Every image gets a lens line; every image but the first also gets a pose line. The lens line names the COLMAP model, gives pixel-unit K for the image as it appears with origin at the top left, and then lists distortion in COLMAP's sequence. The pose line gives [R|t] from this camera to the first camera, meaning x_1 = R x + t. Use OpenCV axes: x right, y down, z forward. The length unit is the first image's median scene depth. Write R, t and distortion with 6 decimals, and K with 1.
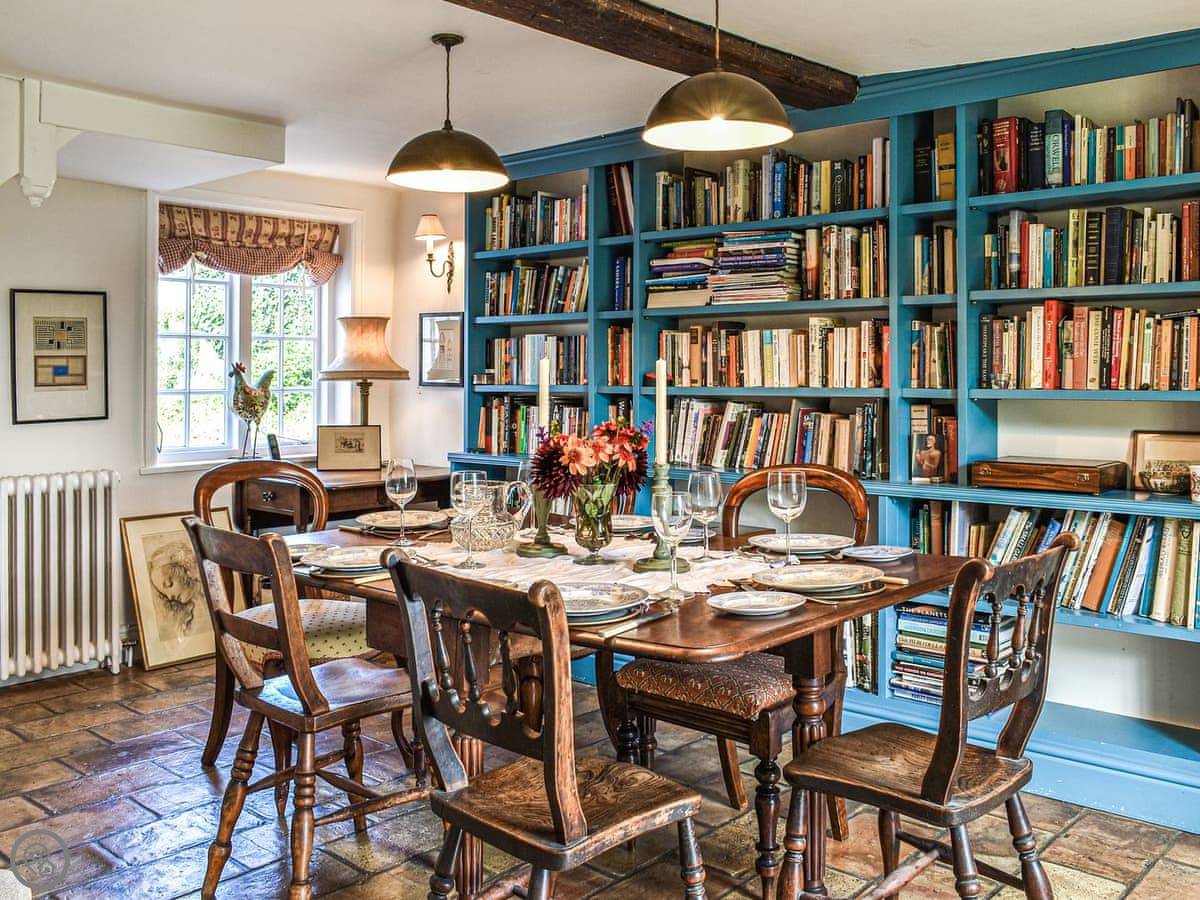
lens RADIAL K [[1096.4, 0, 596.5], [0, 1096.4, 395.8], [0, 0, 1]] dist [-0.012392, 0.003370]
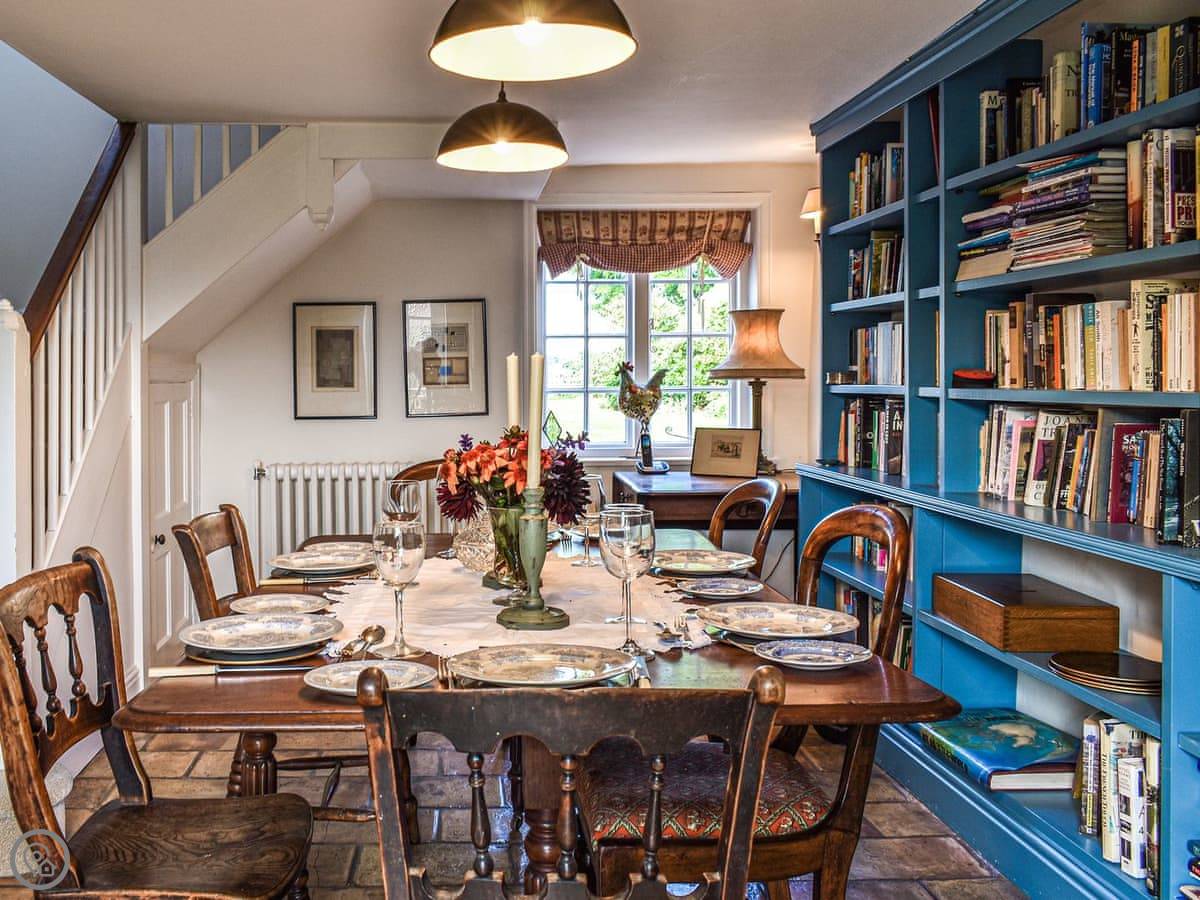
lens RADIAL K [[1096.4, 0, 596.5], [0, 1096.4, 395.8], [0, 0, 1]] dist [-0.012392, 0.003370]
pose [[0.687365, 0.011150, -0.726227, 0.399758], [-0.009284, 0.999935, 0.006565, -0.005607], [0.726253, 0.002230, 0.687424, 0.308590]]
